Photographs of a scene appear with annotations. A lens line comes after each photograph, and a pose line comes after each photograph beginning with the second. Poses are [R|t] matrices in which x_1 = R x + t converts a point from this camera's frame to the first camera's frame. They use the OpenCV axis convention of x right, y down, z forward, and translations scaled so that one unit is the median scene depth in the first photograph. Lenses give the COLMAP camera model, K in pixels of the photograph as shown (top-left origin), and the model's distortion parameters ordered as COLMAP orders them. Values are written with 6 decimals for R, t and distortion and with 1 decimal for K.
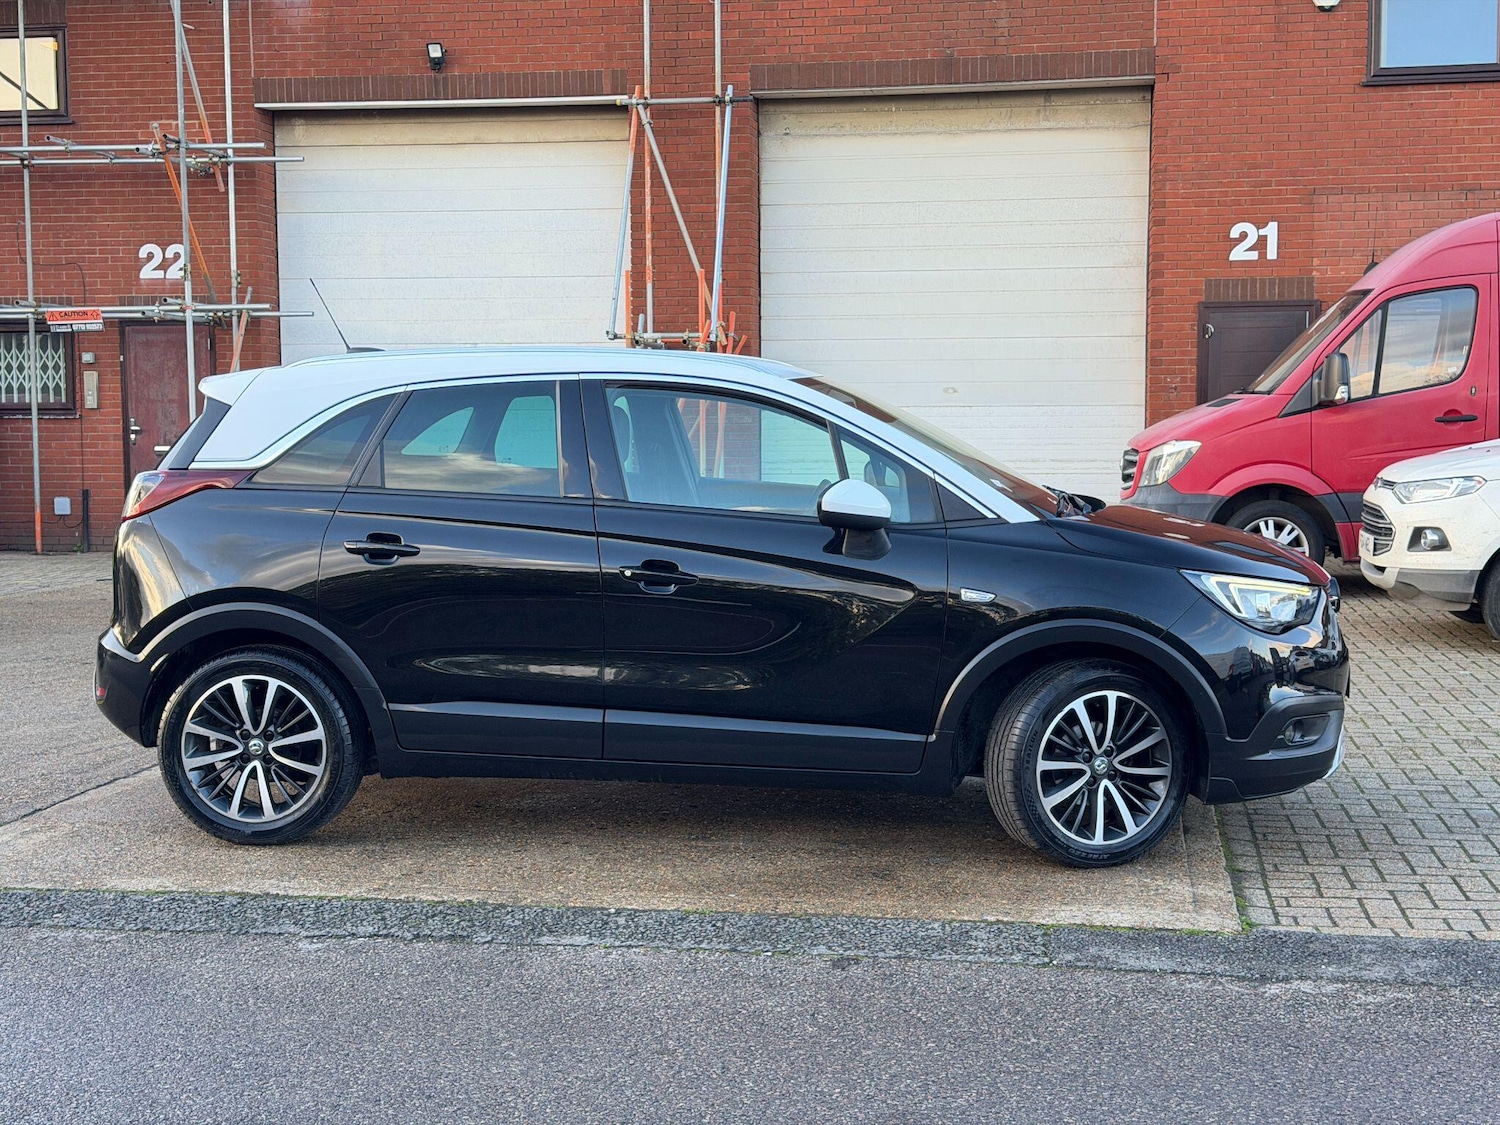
lens RADIAL K [[2108.0, 0, 755.4], [0, 2108.0, 599.5], [0, 0, 1]] dist [0.120299, 0.000000]
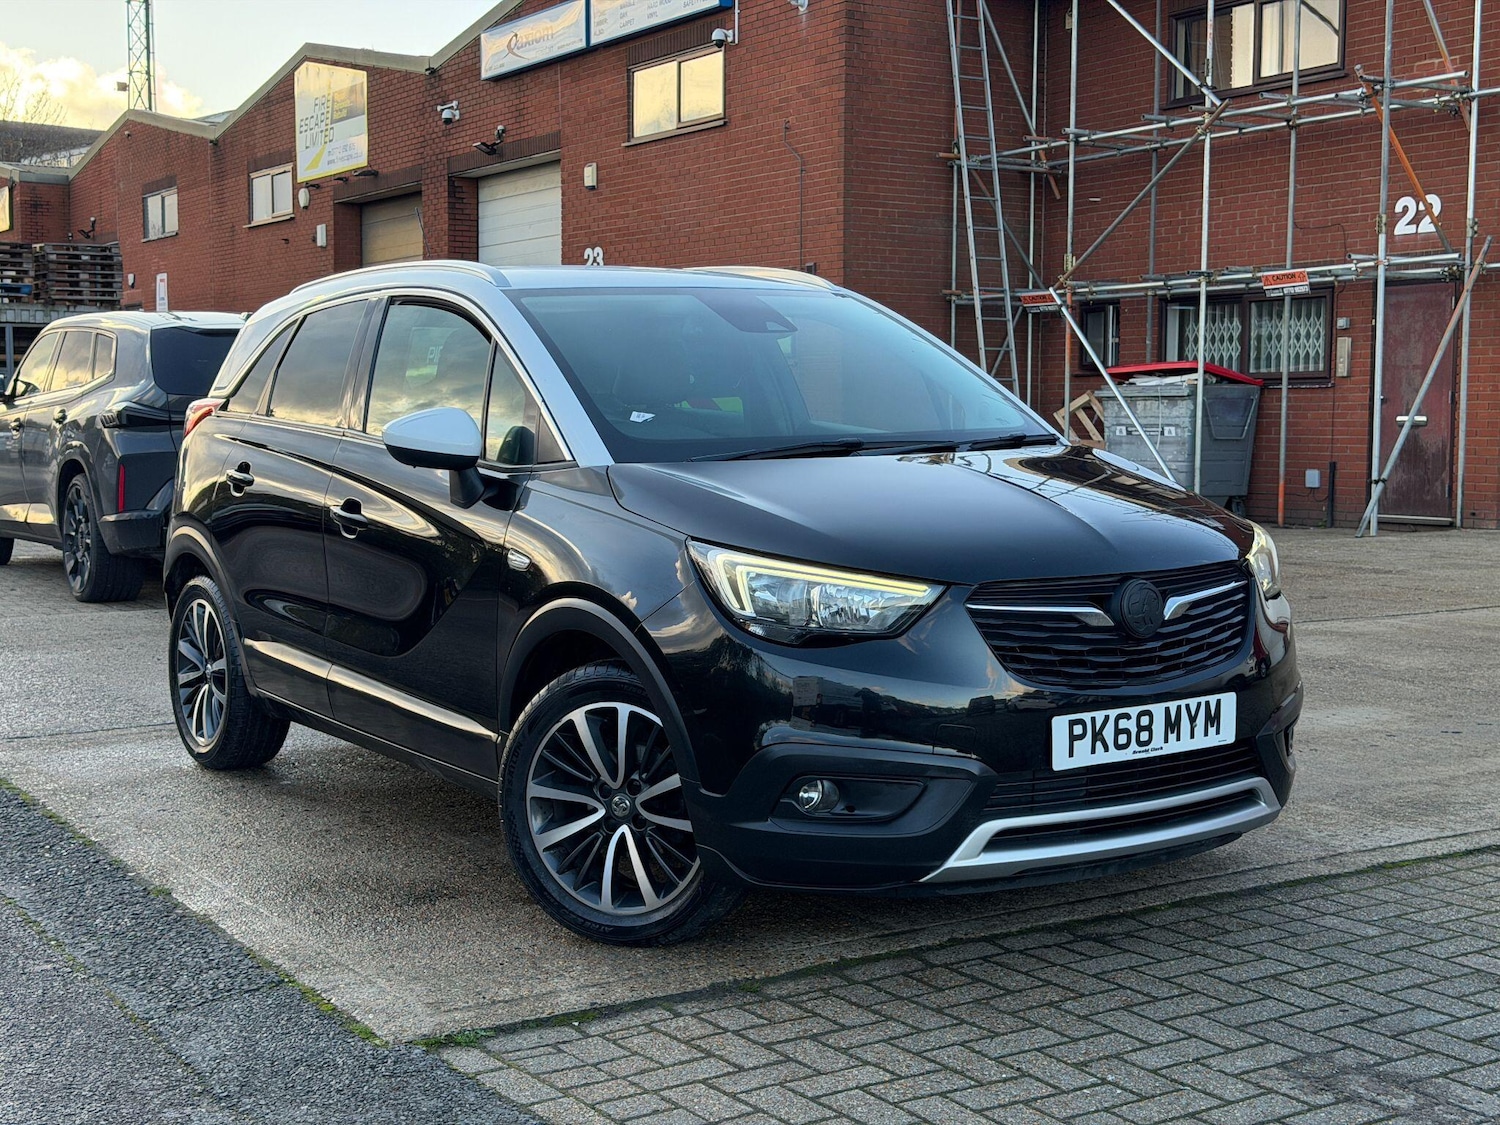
lens RADIAL K [[2108.0, 0, 741.2], [0, 2108.0, 586.3], [0, 0, 1]] dist [0.120299, 0.000000]
pose [[0.645405, 0.069224, -0.760698, 0.701187], [-0.070359, 0.997039, 0.031036, -0.020492], [0.760594, 0.033491, 0.648364, 0.533847]]
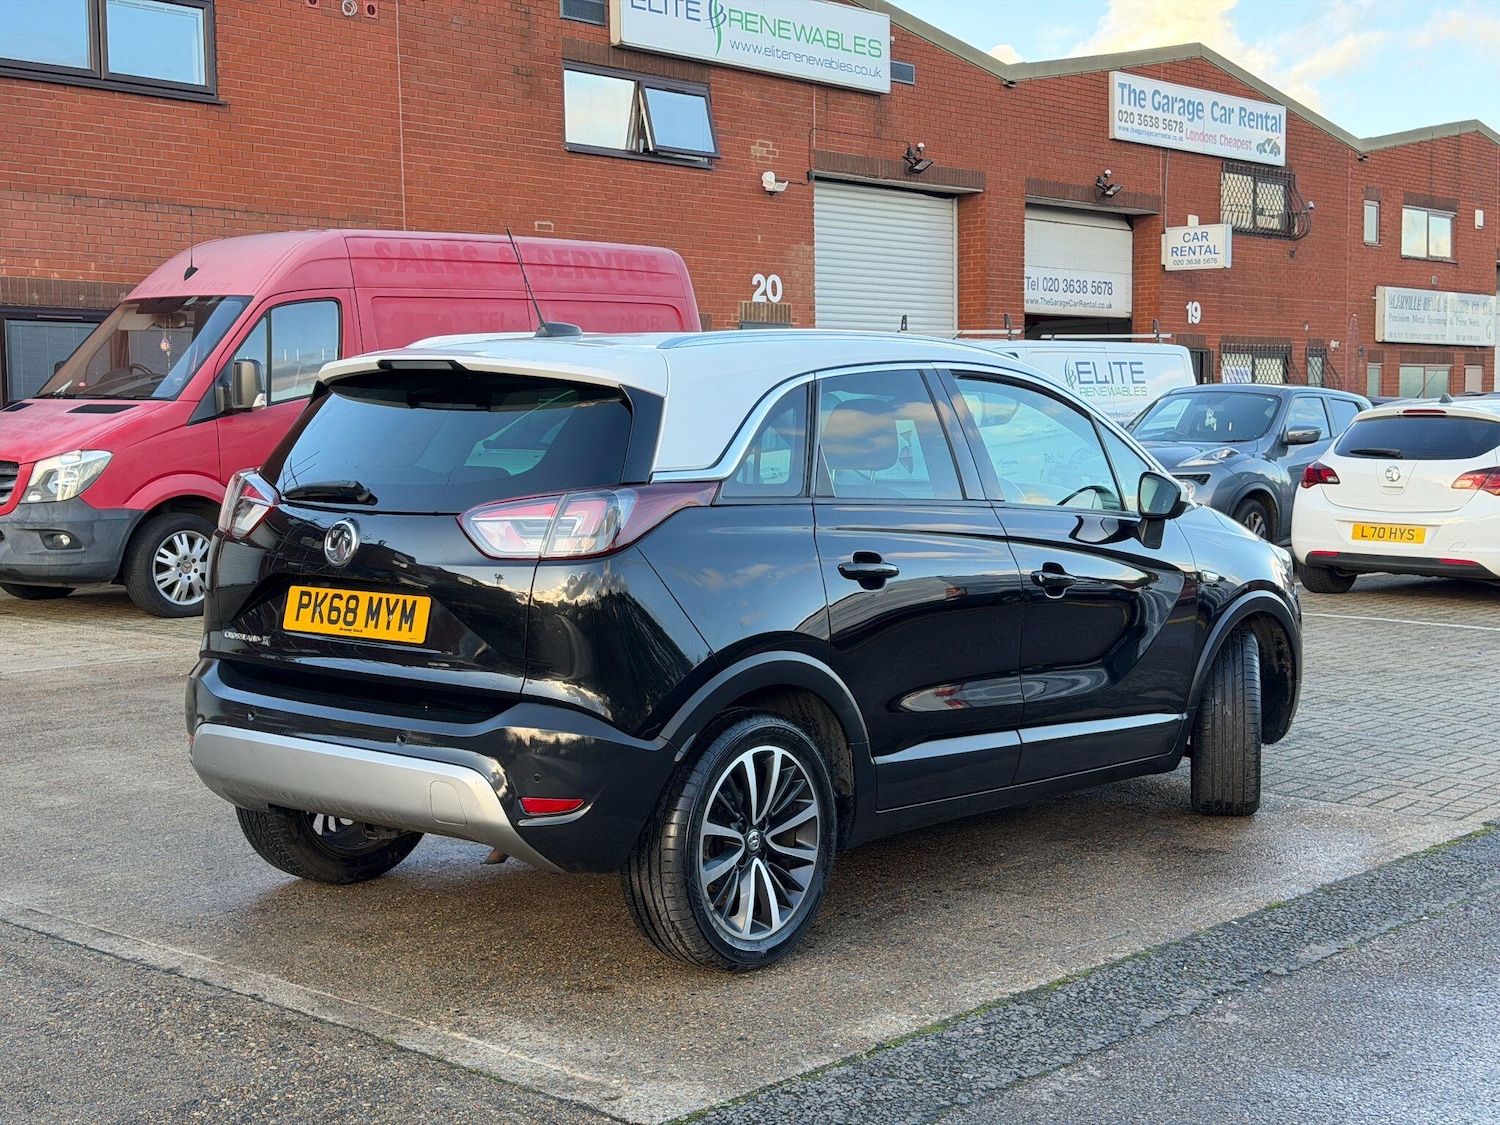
lens RADIAL K [[2108.0, 0, 759.6], [0, 2108.0, 583.4], [0, 0, 1]] dist [0.120299, 0.000000]
pose [[0.530318, -0.066518, 0.845185, -0.873966], [0.080953, 0.996335, 0.027619, -0.044067], [-0.843925, 0.053774, 0.533759, 0.586553]]
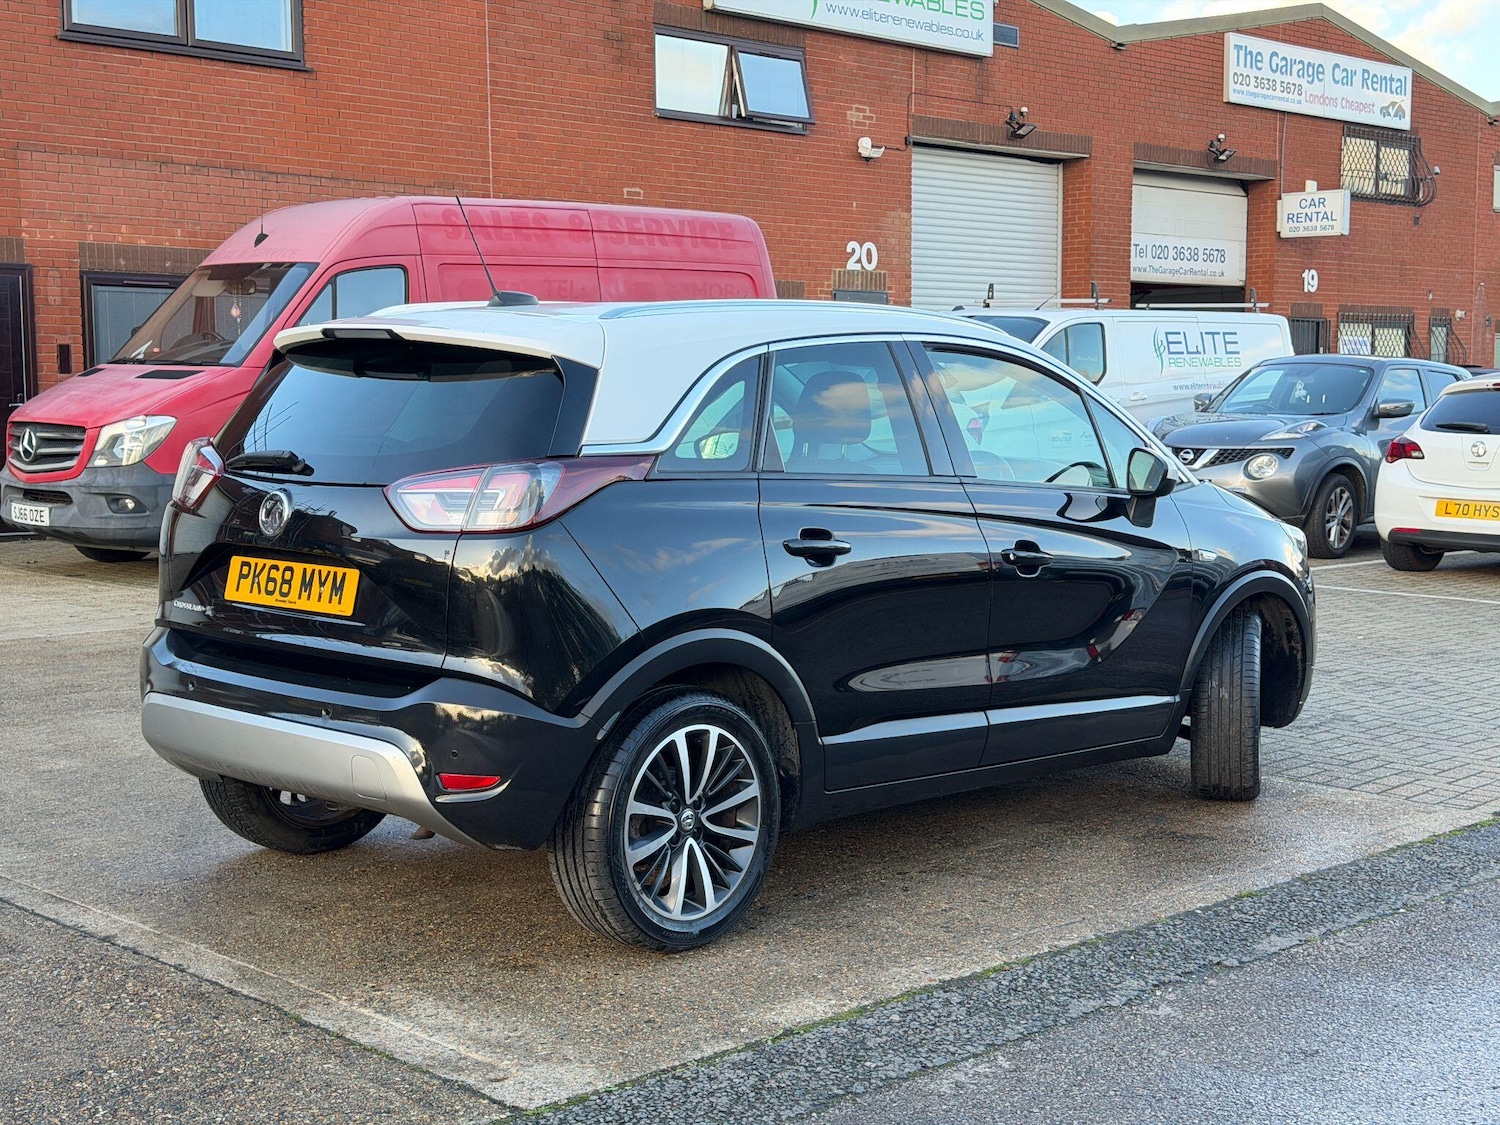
lens RADIAL K [[2108.0, 0, 764.6], [0, 2108.0, 600.8], [0, 0, 1]] dist [0.120299, 0.000000]
pose [[0.581245, -0.078954, 0.809889, -0.823457], [0.071108, 0.996403, 0.046103, -0.041197], [-0.810616, 0.030792, 0.584768, 0.536013]]
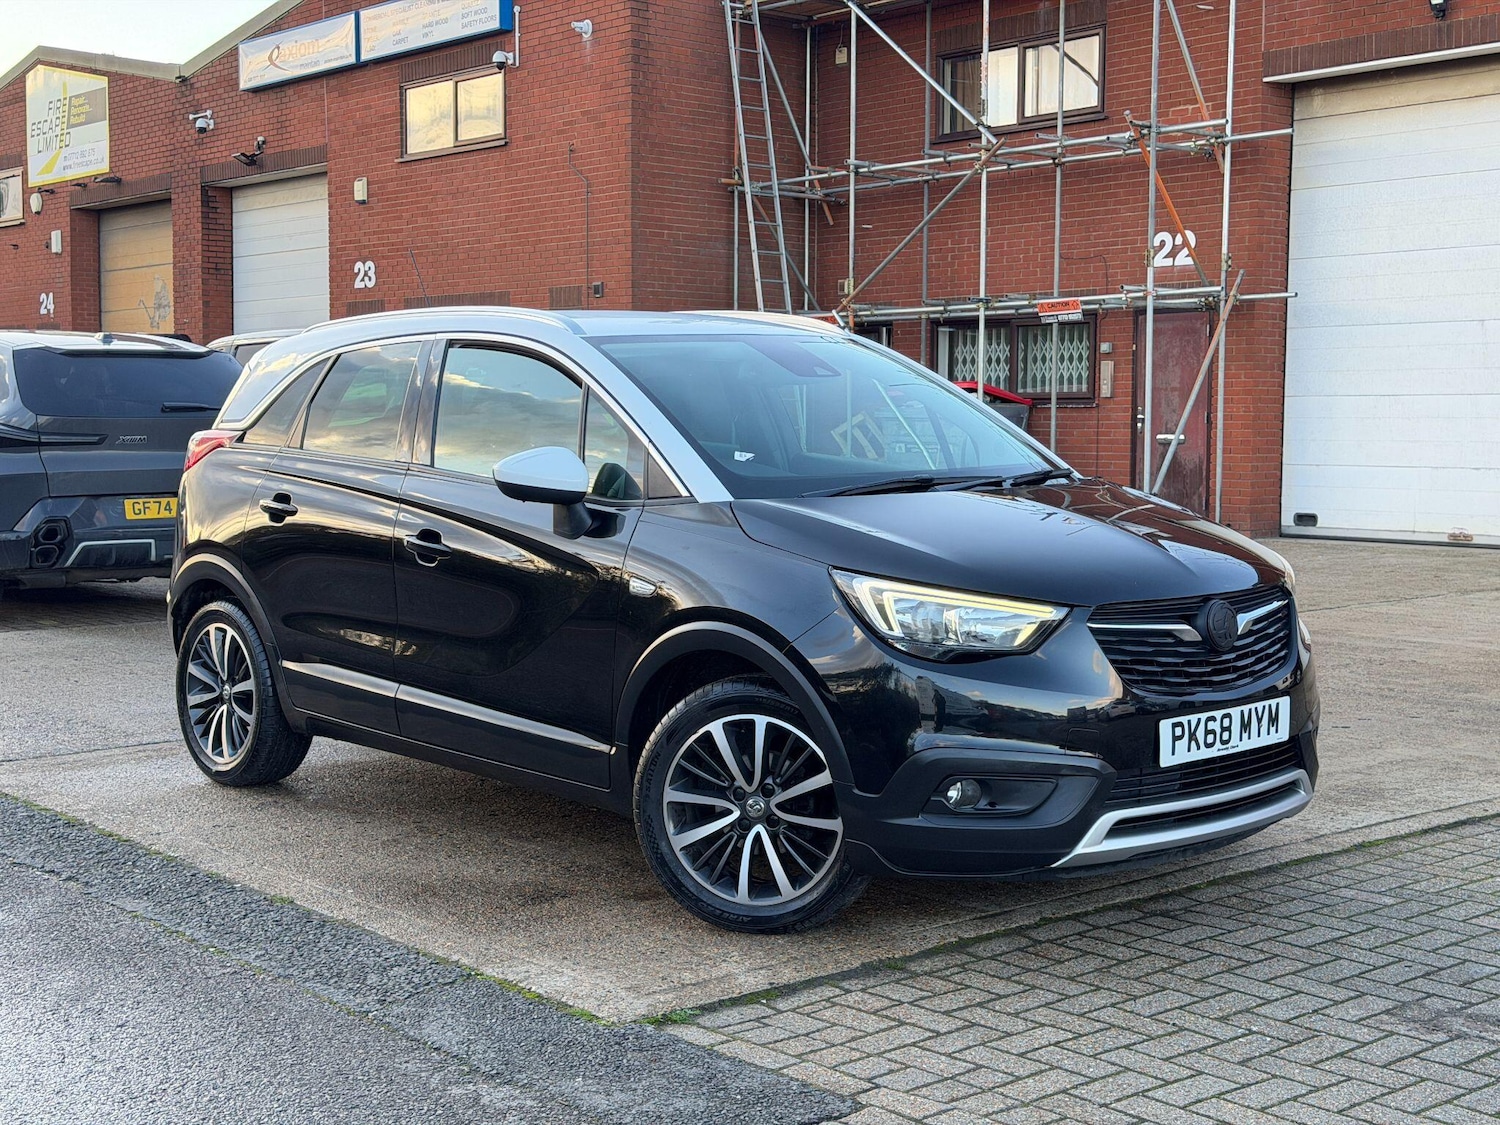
lens RADIAL K [[2108.0, 0, 742.7], [0, 2108.0, 561.6], [0, 0, 1]] dist [0.120299, 0.000000]
pose [[0.751523, 0.052211, -0.657638, 0.652714], [-0.063832, 0.997941, 0.006284, -0.018593], [0.656612, 0.037256, 0.753308, 0.368979]]
